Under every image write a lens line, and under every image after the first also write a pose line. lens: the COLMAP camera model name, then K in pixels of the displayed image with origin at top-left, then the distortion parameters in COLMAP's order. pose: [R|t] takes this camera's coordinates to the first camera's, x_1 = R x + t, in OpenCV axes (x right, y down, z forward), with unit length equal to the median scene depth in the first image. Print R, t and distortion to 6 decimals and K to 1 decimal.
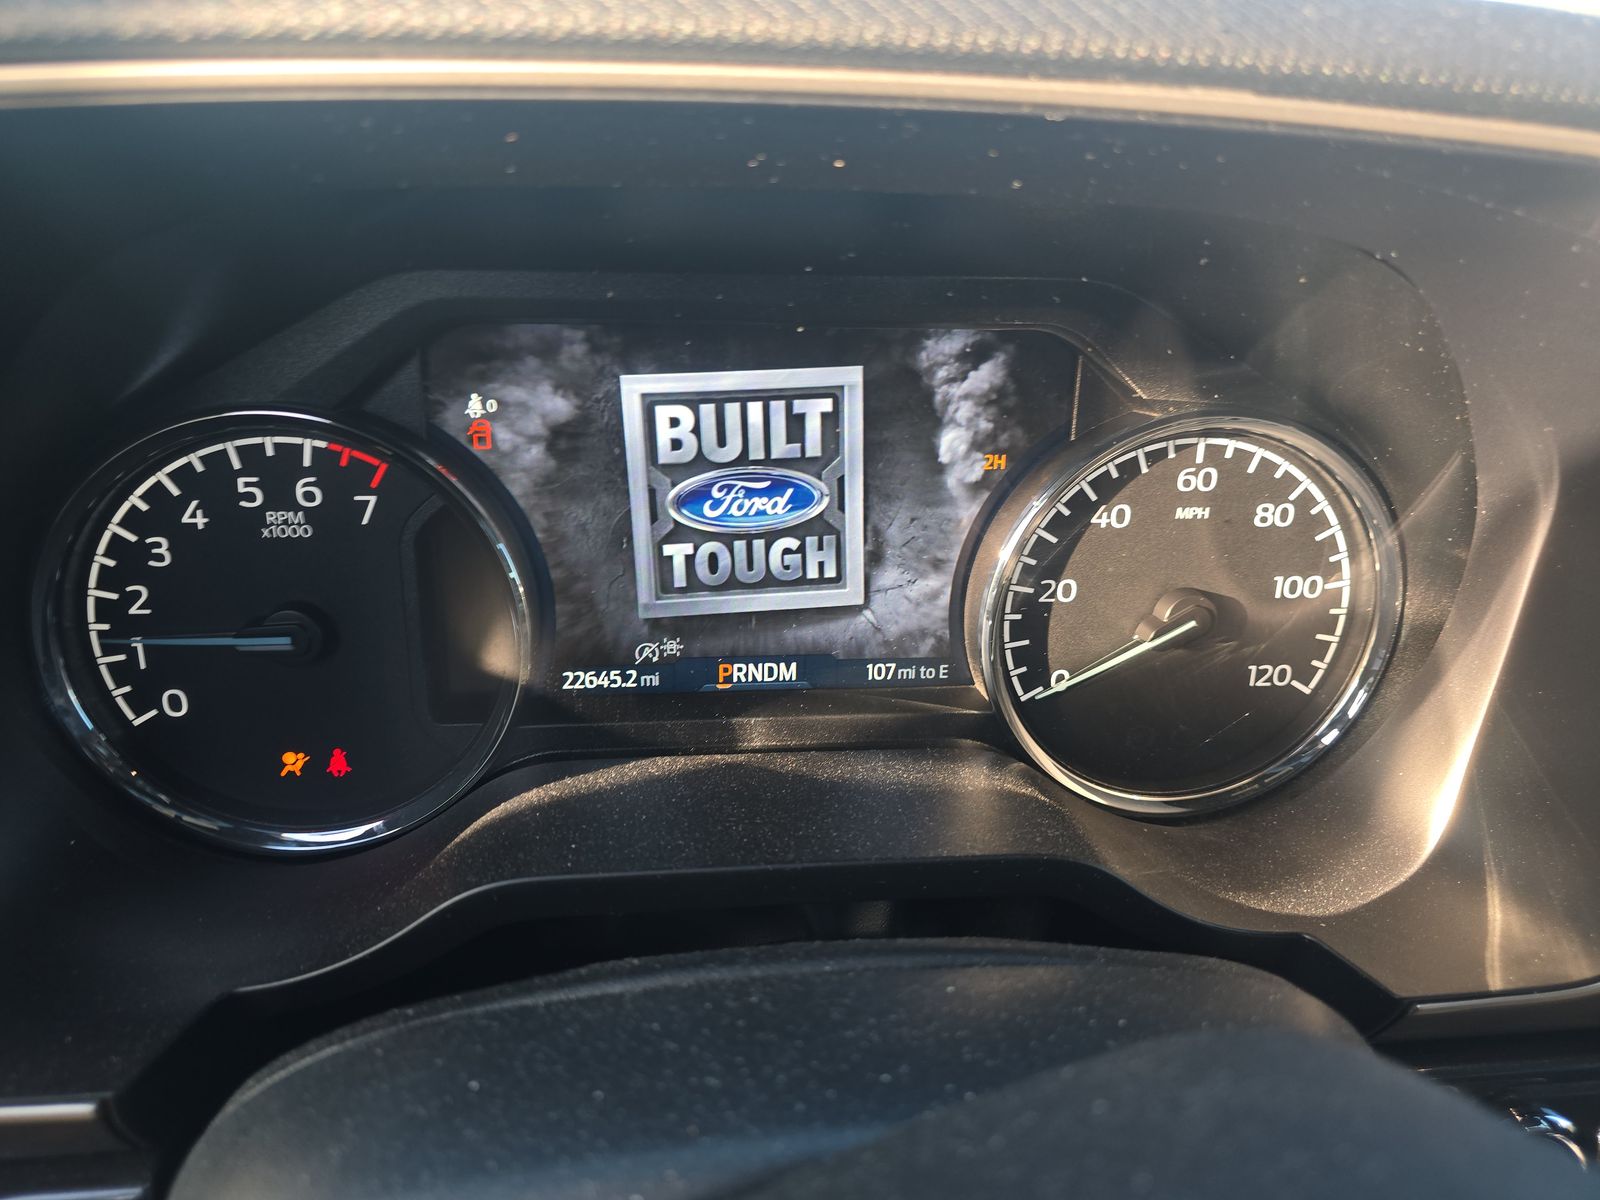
lens RADIAL K [[1053.5, 0, 797.8], [0, 1053.5, 587.2], [0, 0, 1]] dist [-0.025215, -0.002016]
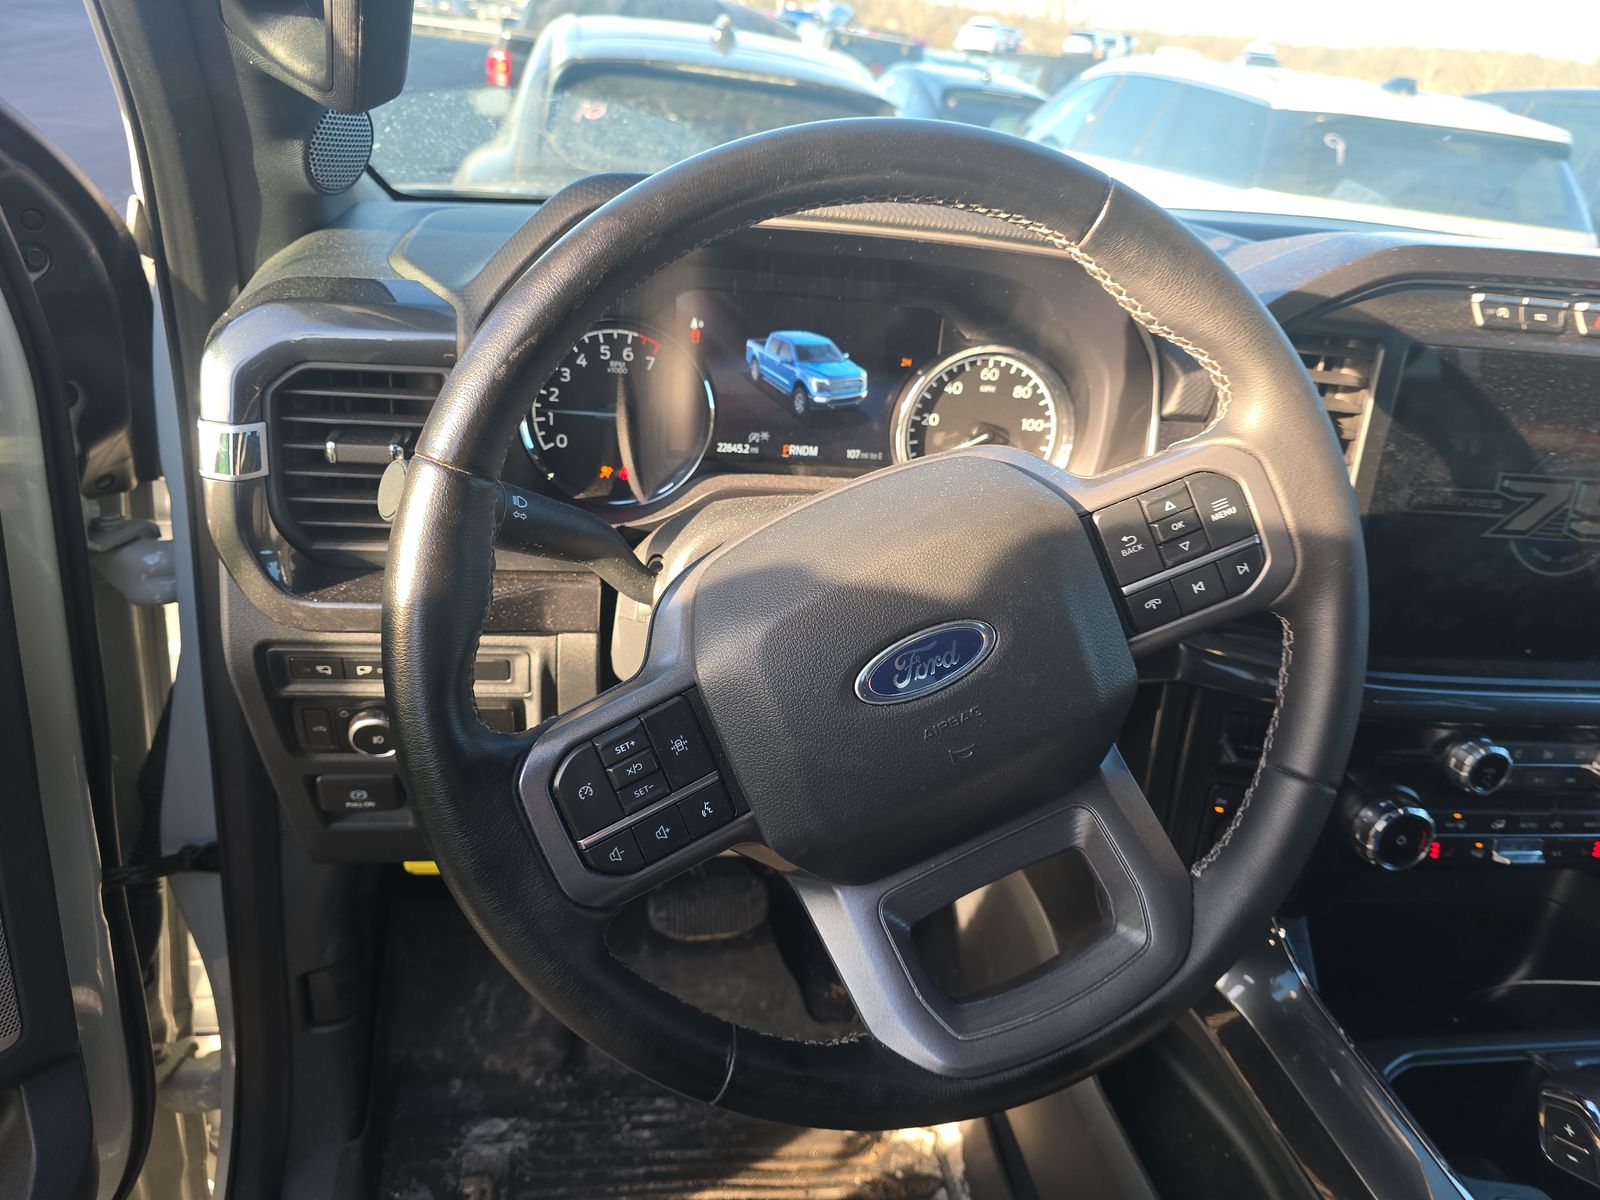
lens RADIAL K [[1053.5, 0, 796.8], [0, 1053.5, 612.1], [0, 0, 1]] dist [-0.025215, -0.002016]
pose [[0.996907, 0.042787, 0.065929, -0.193252], [-0.044432, 0.998732, 0.023684, 0.402257], [-0.064832, -0.026540, 0.997543, -1.380570]]
